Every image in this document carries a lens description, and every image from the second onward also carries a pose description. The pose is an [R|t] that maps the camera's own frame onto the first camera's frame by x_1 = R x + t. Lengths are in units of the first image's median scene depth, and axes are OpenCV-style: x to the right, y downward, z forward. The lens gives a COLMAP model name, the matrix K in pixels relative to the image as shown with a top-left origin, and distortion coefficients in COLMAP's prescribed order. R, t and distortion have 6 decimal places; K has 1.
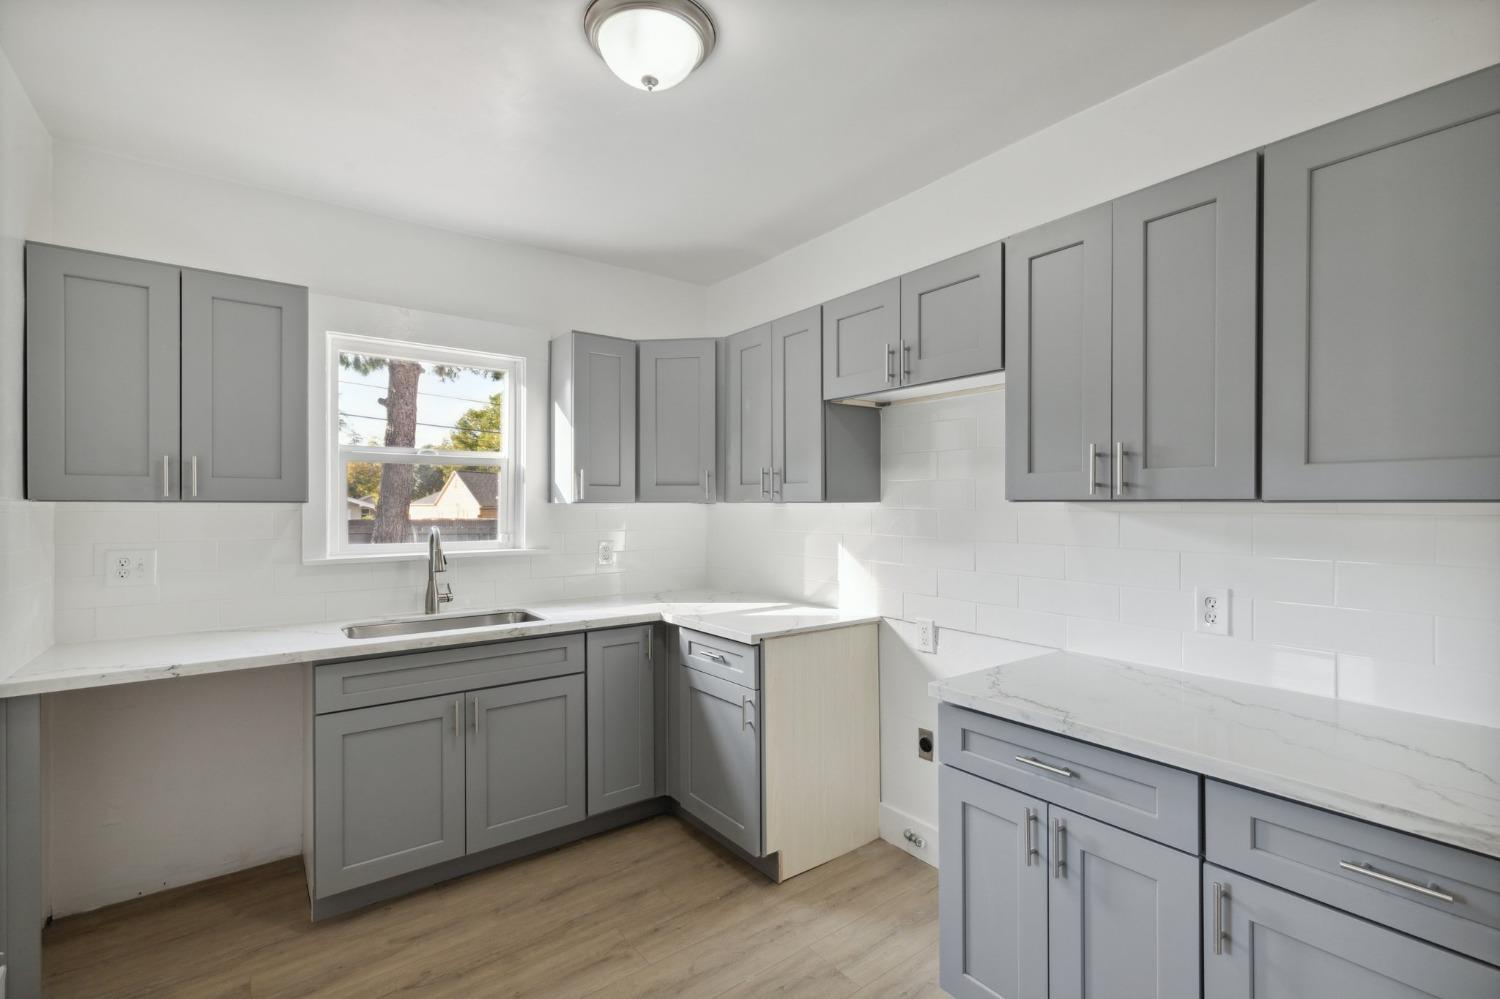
lens RADIAL K [[687.5, 0, 750.7], [0, 687.5, 506.2], [0, 0, 1]] dist [0.015061, -0.000845]
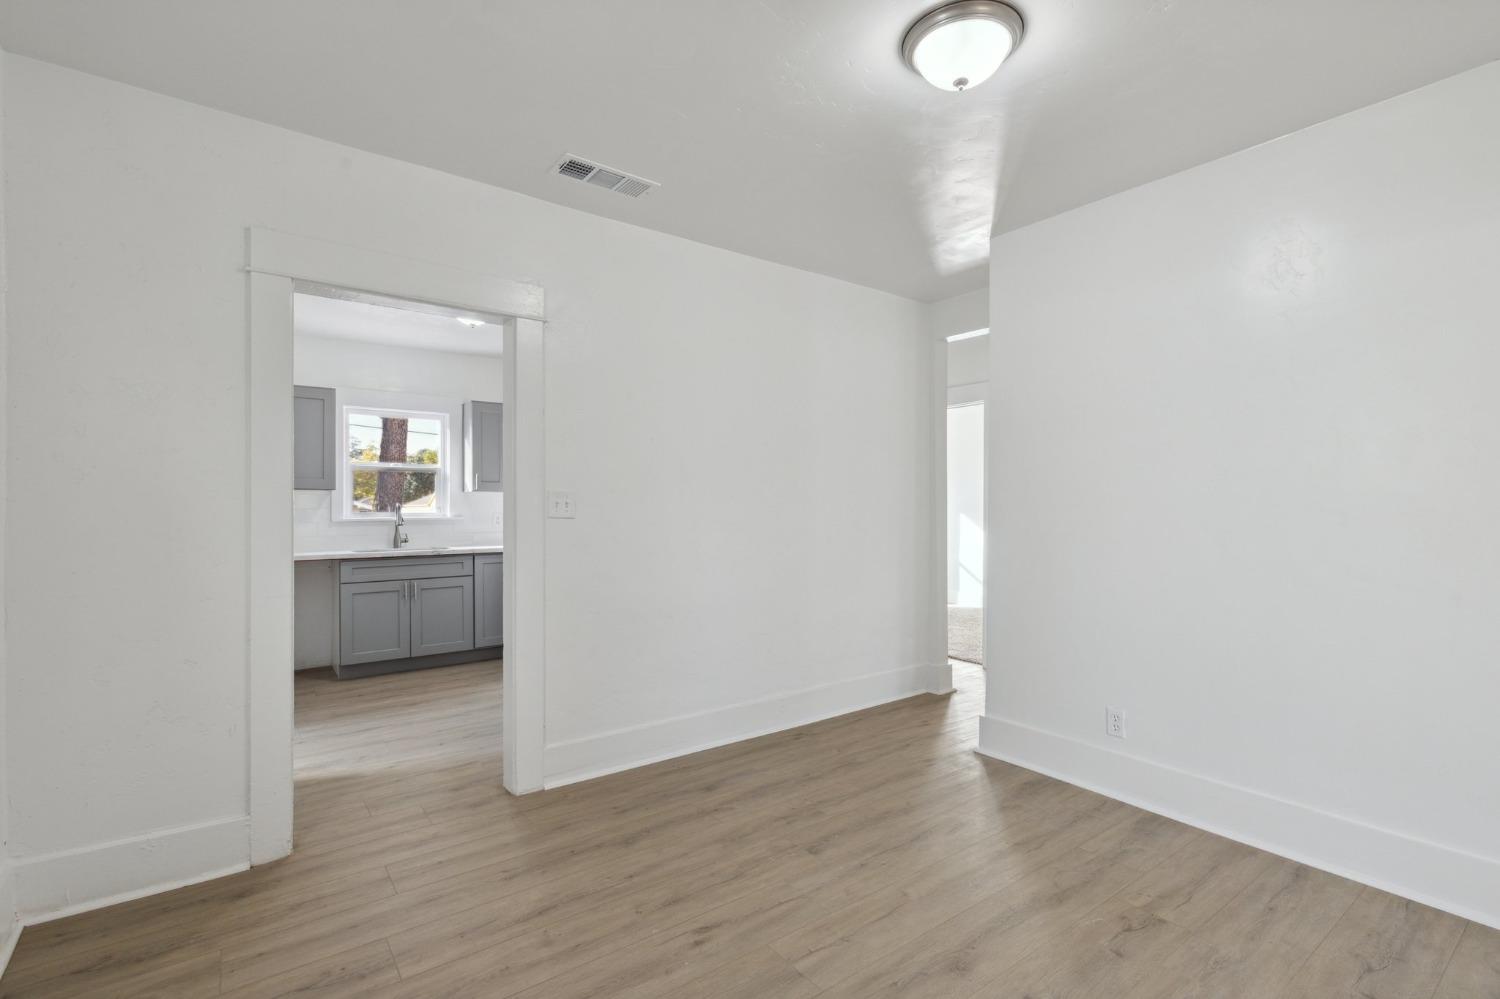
lens RADIAL K [[687.5, 0, 752.4], [0, 687.5, 503.9], [0, 0, 1]] dist [0.015061, -0.000845]
pose [[0.999983, -0.004403, 0.003761, 0.521921], [0.004423, 0.999976, -0.005343, 0.045295], [-0.003738, 0.005359, 0.999979, -0.930202]]
